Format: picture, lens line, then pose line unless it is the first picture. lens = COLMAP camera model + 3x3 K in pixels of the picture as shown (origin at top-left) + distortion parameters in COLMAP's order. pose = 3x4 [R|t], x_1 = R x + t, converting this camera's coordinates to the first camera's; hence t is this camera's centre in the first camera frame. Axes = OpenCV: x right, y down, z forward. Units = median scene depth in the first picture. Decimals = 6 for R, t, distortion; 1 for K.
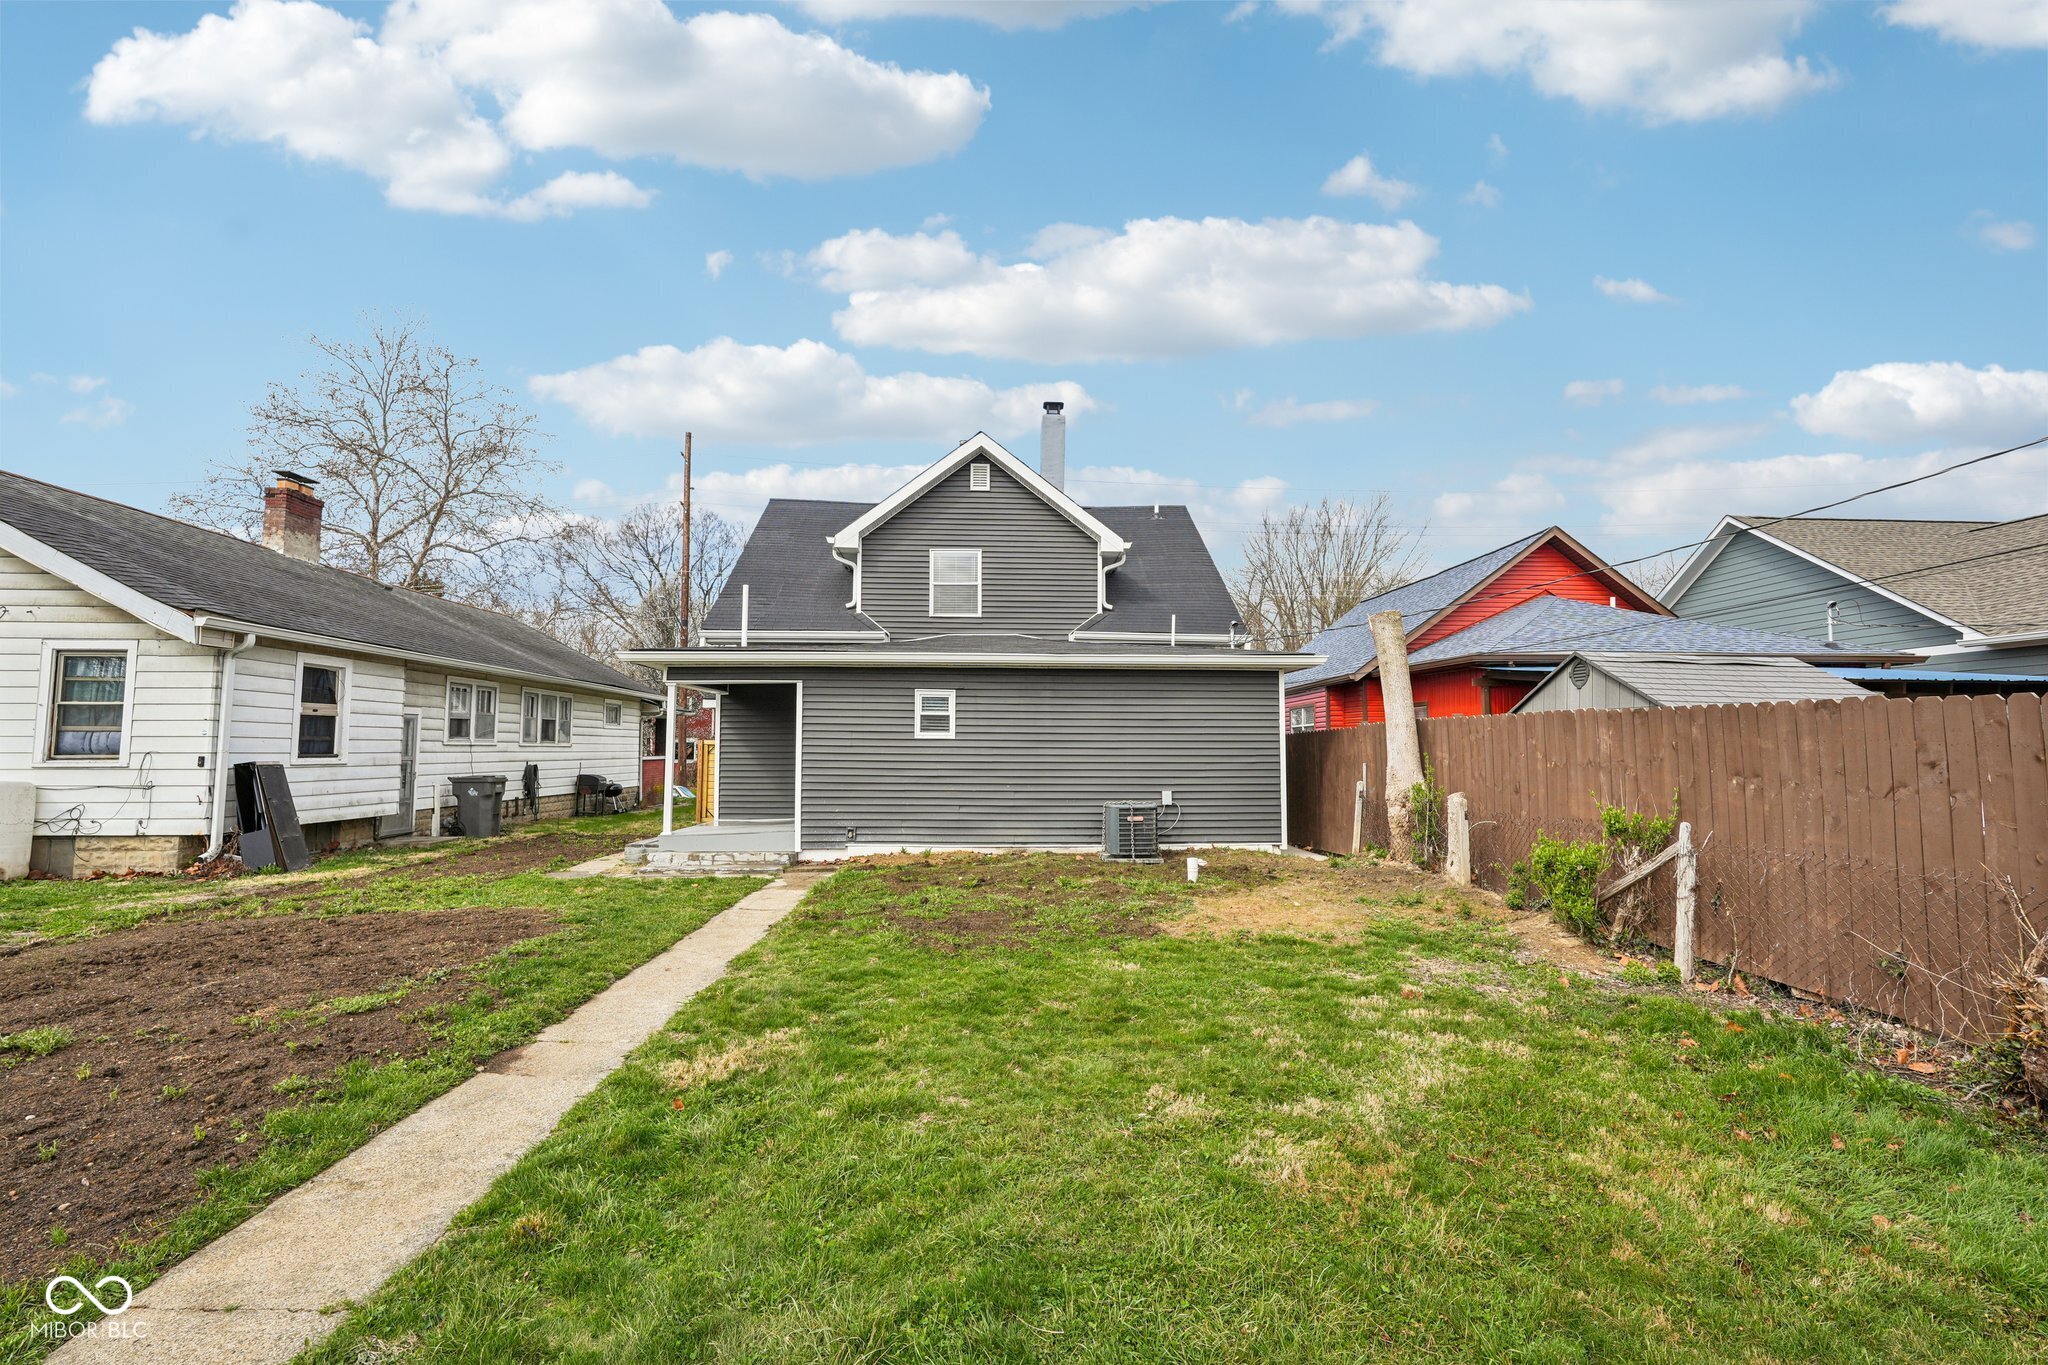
lens RADIAL K [[895.1, 0, 1024.0], [0, 895.1, 682.5], [0, 0, 1]] dist [-0.015150, 0.006366]
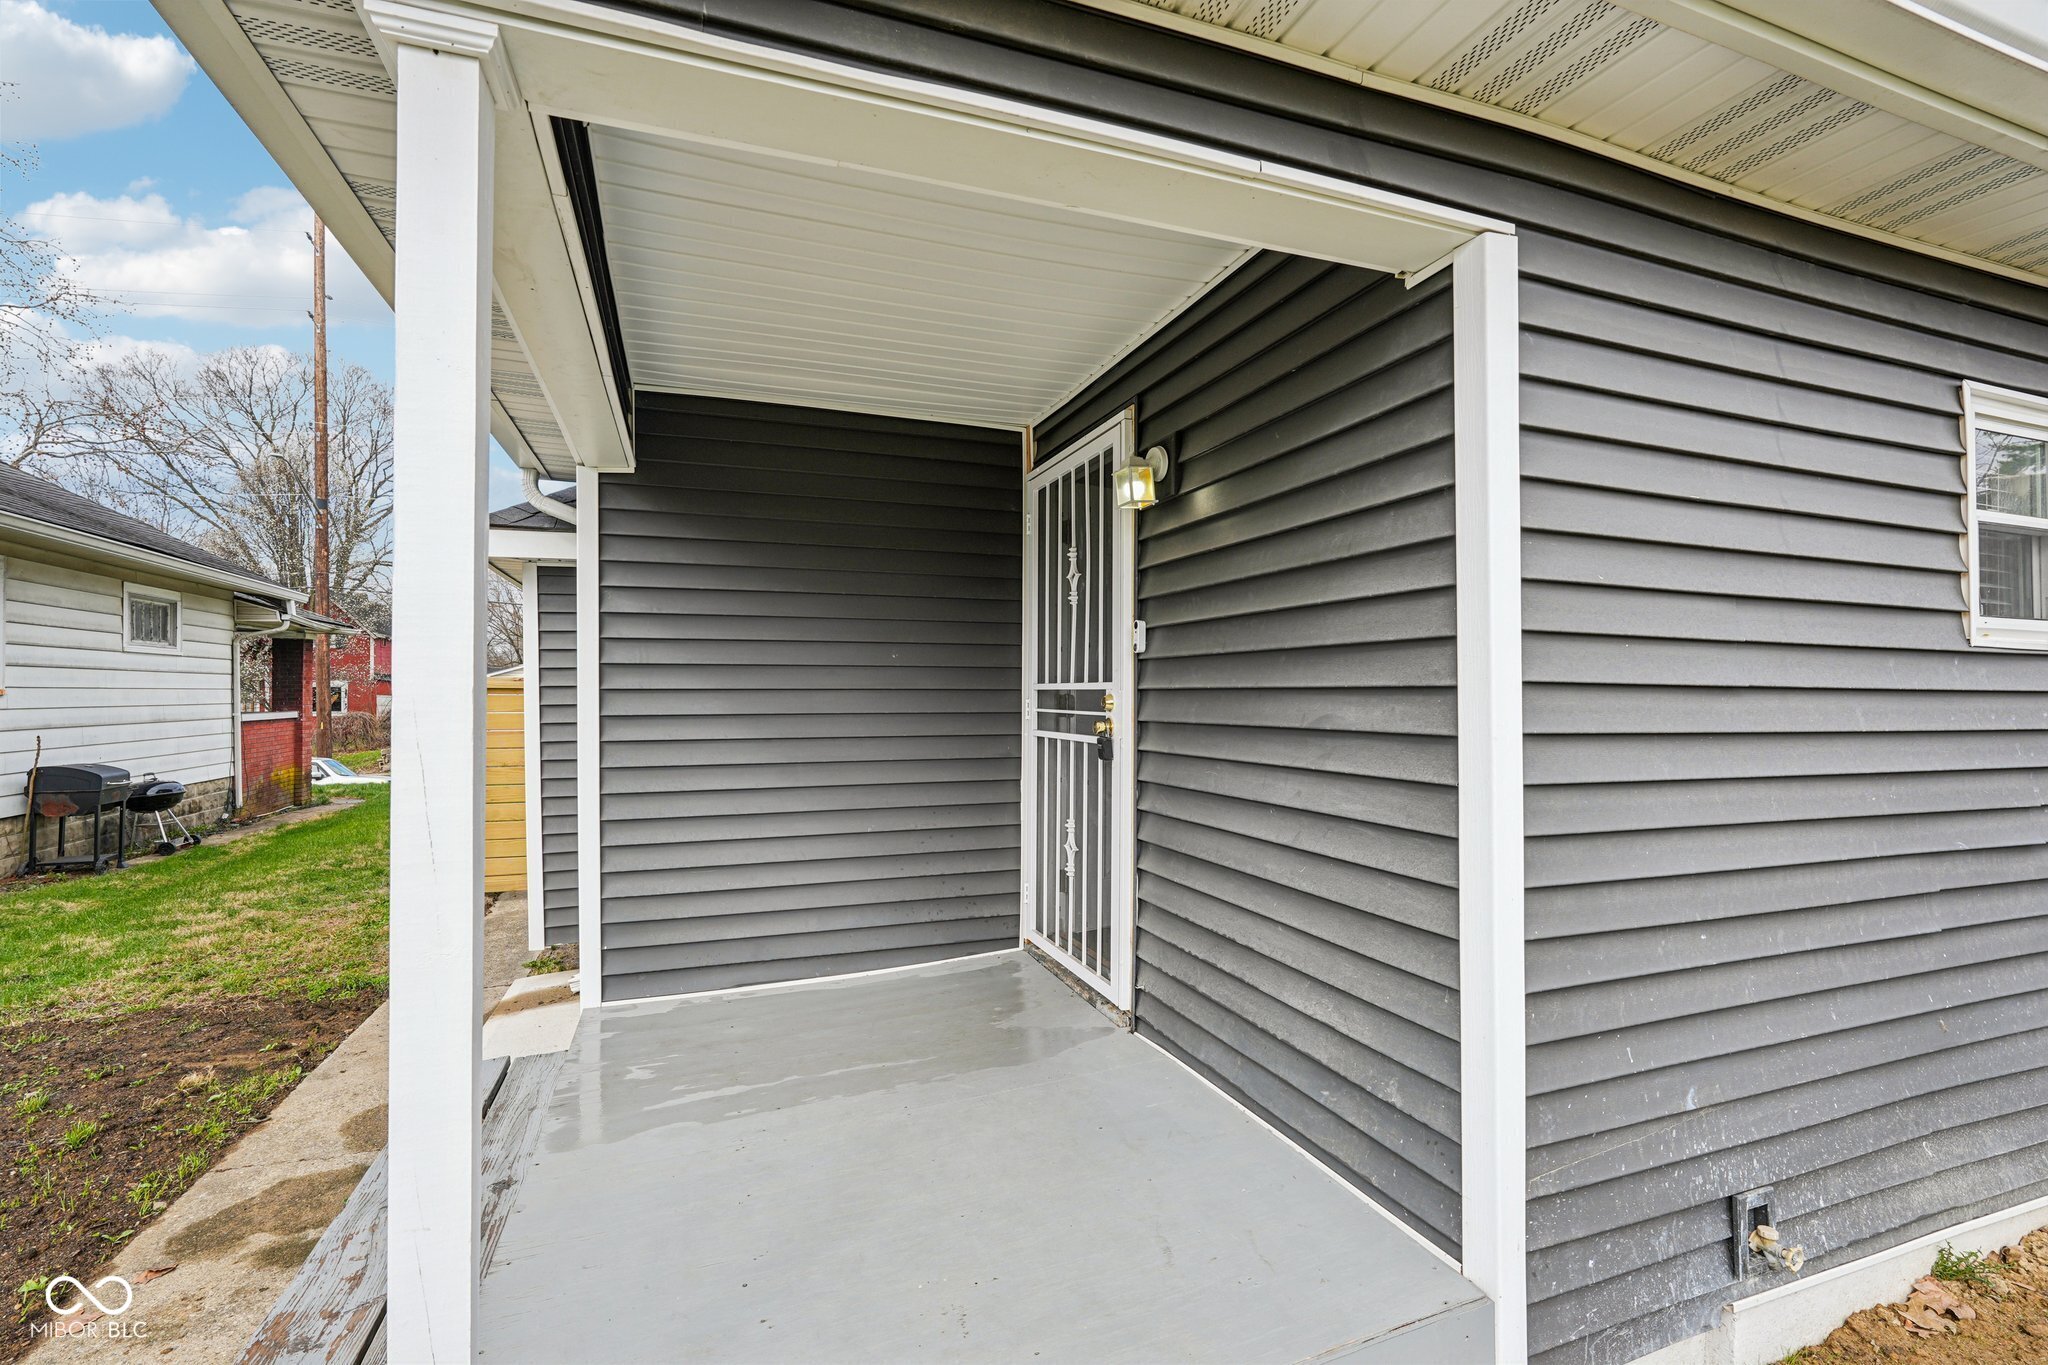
lens RADIAL K [[895.1, 0, 1024.0], [0, 895.1, 682.5], [0, 0, 1]] dist [-0.015150, 0.006366]
pose [[0.952164, 0.002157, 0.305580, -0.339369], [-0.020406, 0.998192, 0.056537, 0.058855], [-0.304906, -0.060068, 0.950486, 0.823928]]
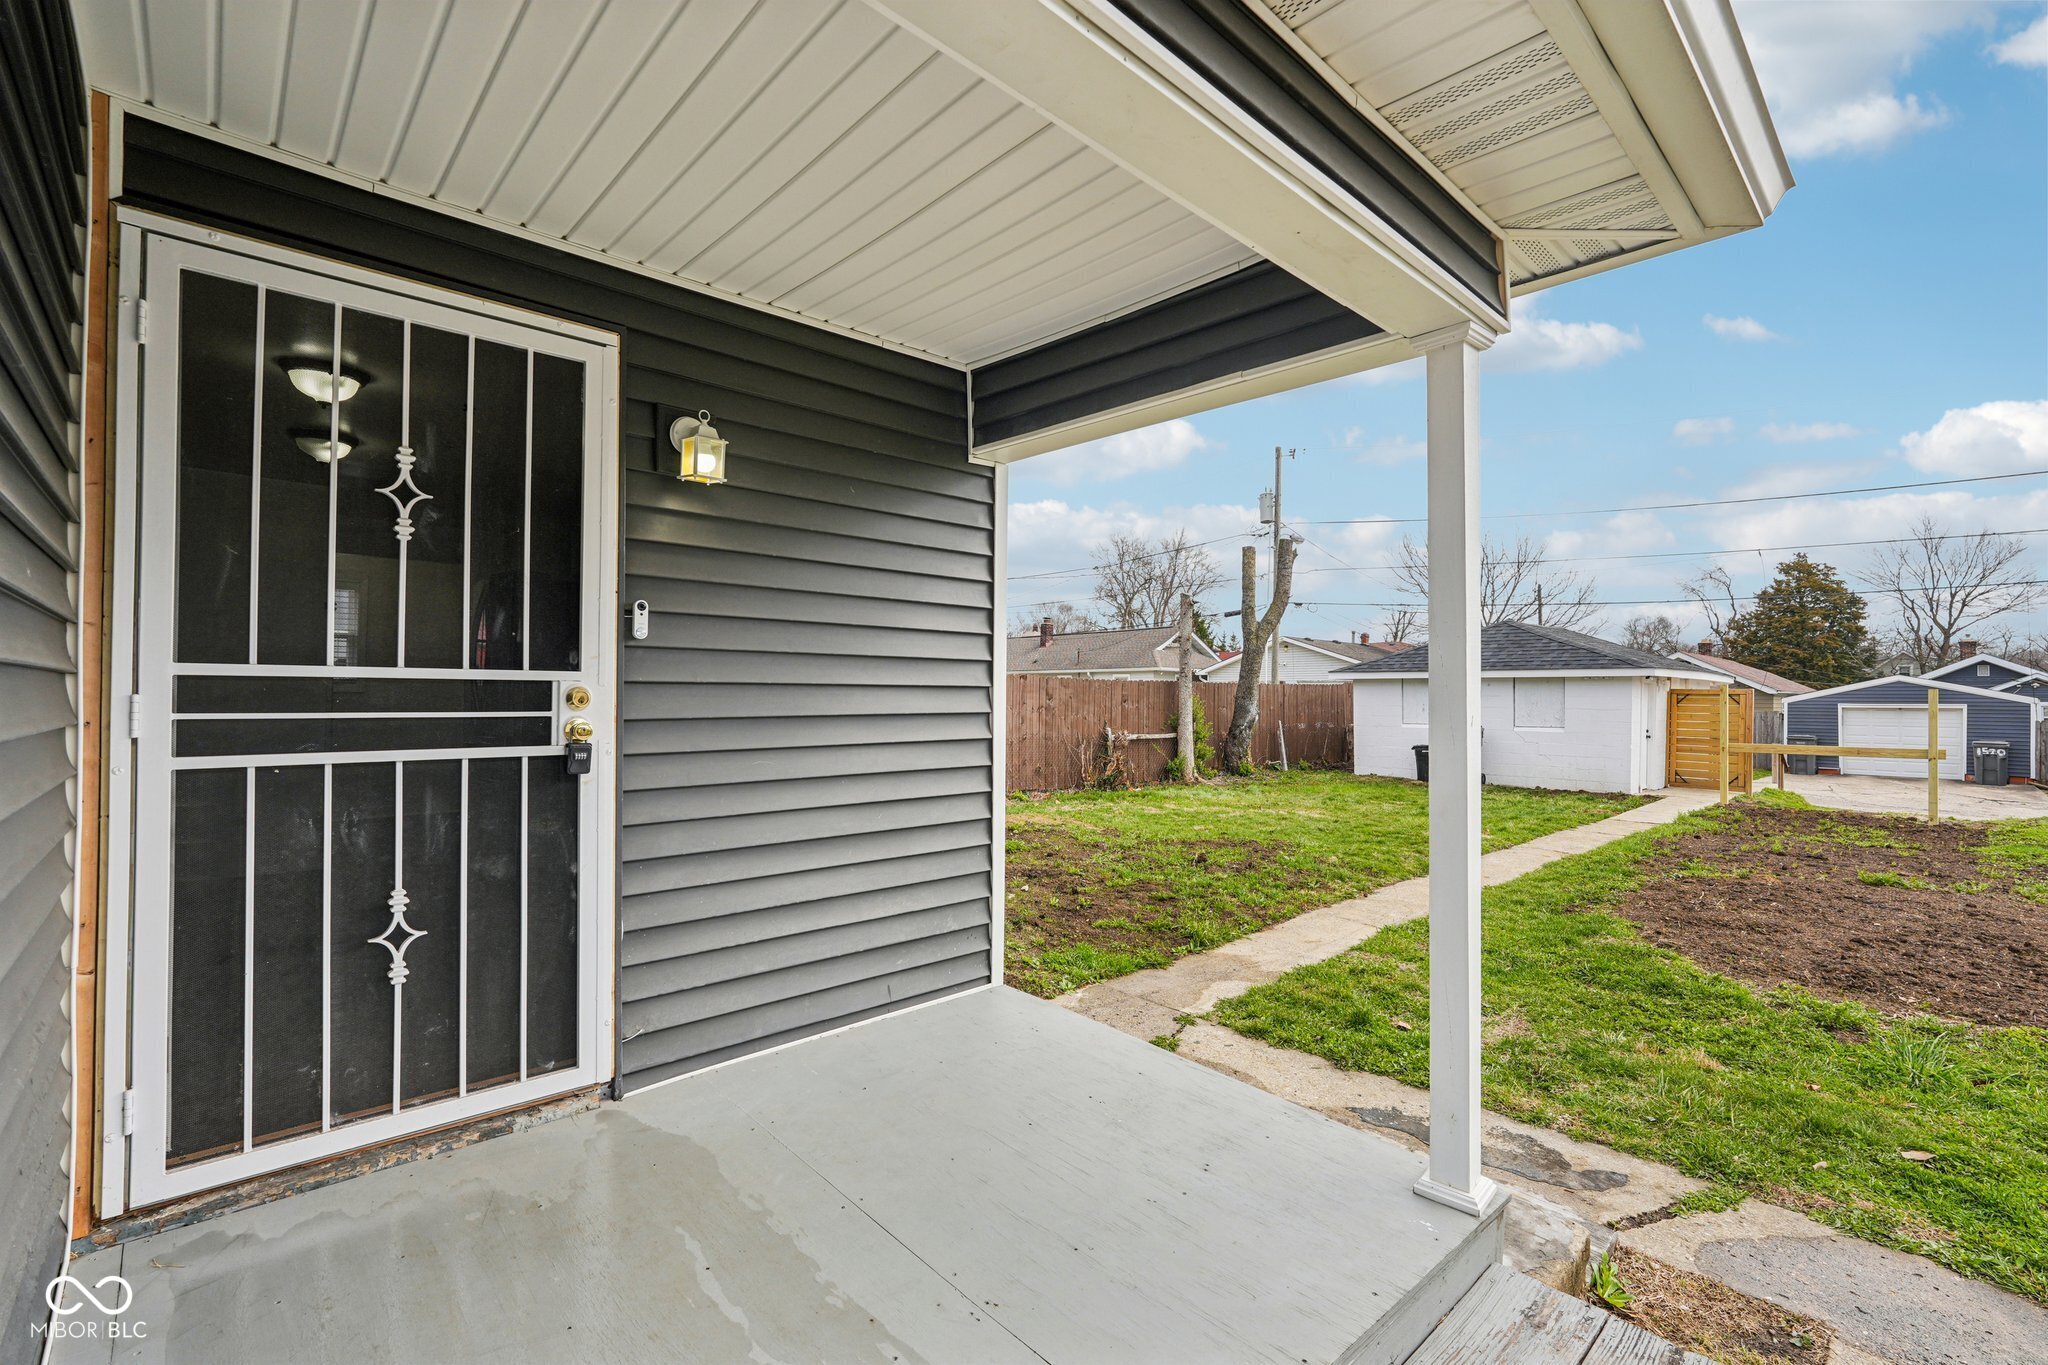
lens RADIAL K [[895.1, 0, 1024.0], [0, 895.1, 682.5], [0, 0, 1]] dist [-0.015150, 0.006366]
pose [[-0.645045, 0.001479, 0.764143, -0.440967], [-0.064359, 0.996340, -0.056257, 0.078173], [-0.761429, -0.085468, -0.642589, 1.088785]]
